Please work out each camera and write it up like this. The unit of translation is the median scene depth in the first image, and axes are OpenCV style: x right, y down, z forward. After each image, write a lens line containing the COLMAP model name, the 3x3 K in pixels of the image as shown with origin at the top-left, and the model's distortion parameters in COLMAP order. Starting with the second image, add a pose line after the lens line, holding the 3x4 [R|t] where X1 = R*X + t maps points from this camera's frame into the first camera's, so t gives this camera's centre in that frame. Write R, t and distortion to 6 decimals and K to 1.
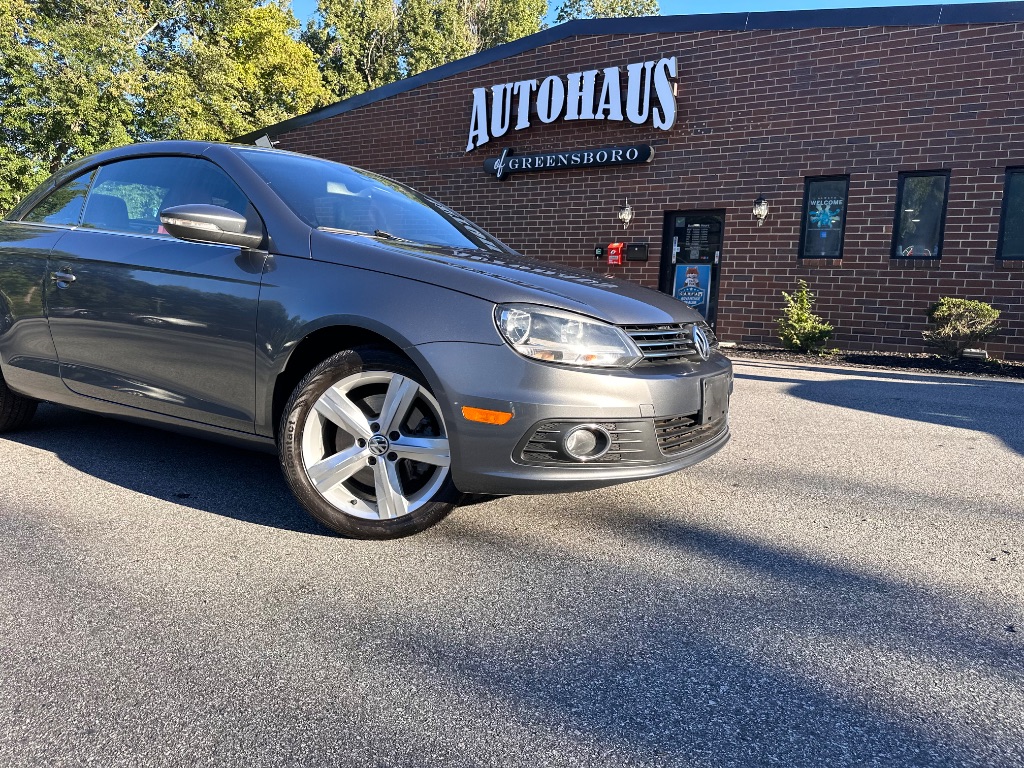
lens RADIAL K [[722.8, 0, 503.0], [0, 722.8, 369.5], [0, 0, 1]] dist [0.129328, -0.171616]
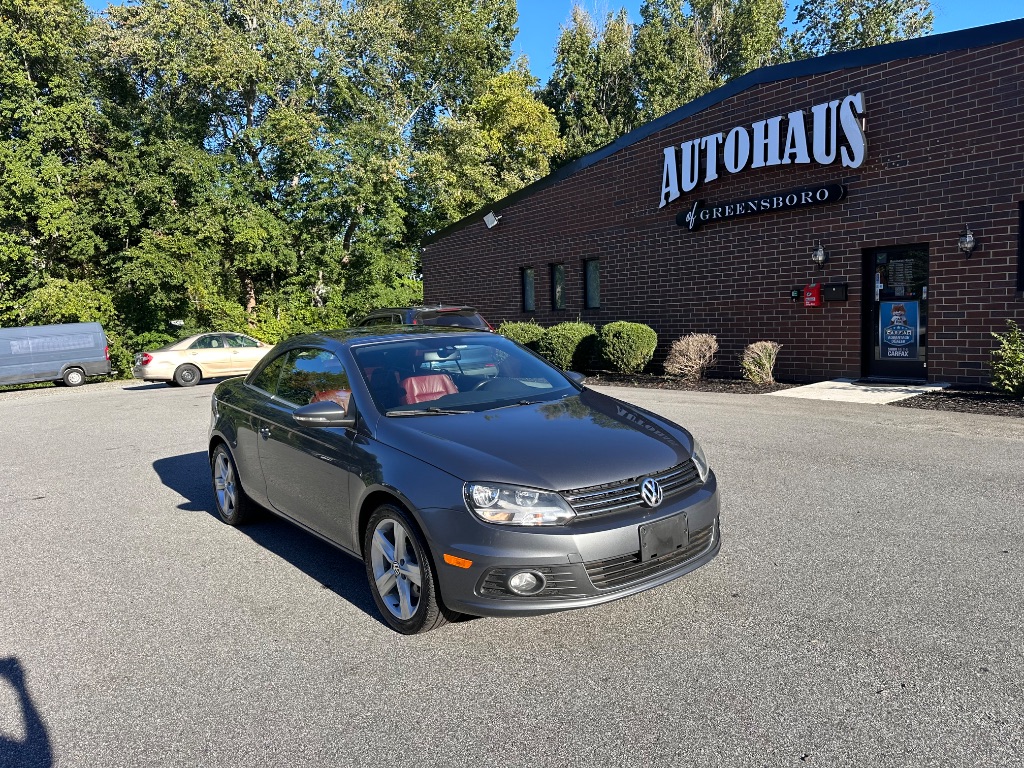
lens RADIAL K [[717.6, 0, 512.0], [0, 717.6, 384.0], [0, 0, 1]] dist [0.084279, -0.069835]
pose [[0.940952, -0.052906, -0.334382, 0.096808], [0.049848, 0.998600, -0.017726, -0.044112], [0.334851, 0.000011, 0.942271, -0.057282]]
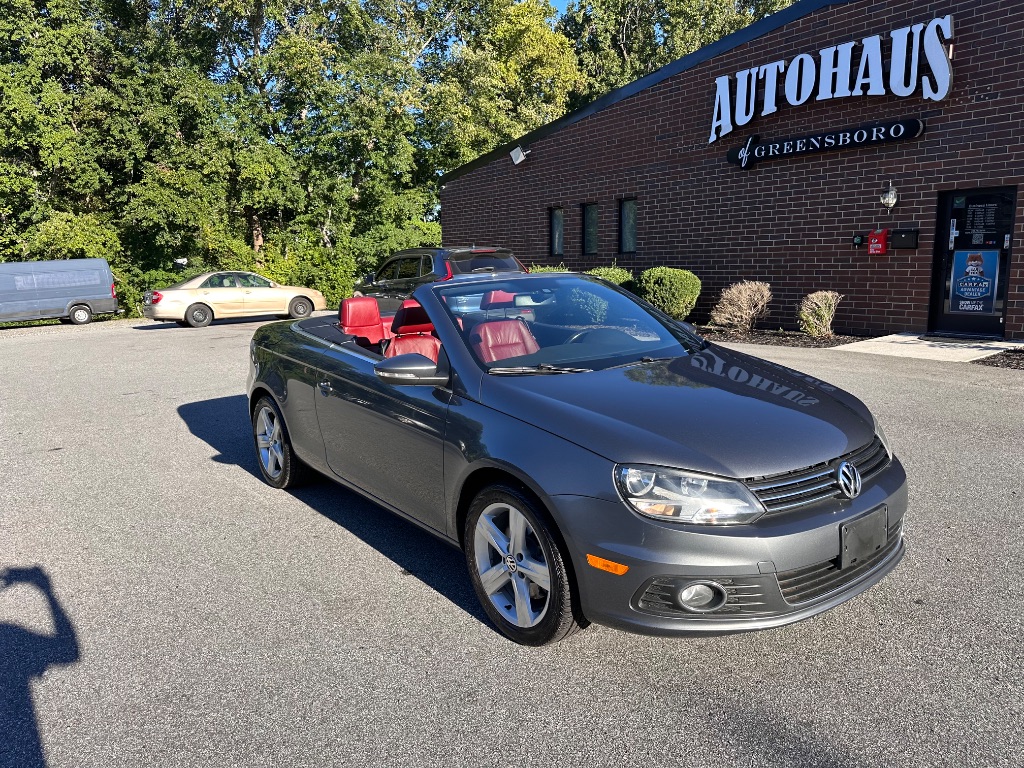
lens RADIAL K [[725.5, 0, 512.0], [0, 725.5, 384.0], [0, 0, 1]] dist [0.037530, -0.021176]
pose [[0.939726, -0.009308, -0.341803, 0.037273], [0.030058, 0.998008, 0.055461, -0.048576], [0.340606, -0.062392, 0.938134, -0.019341]]
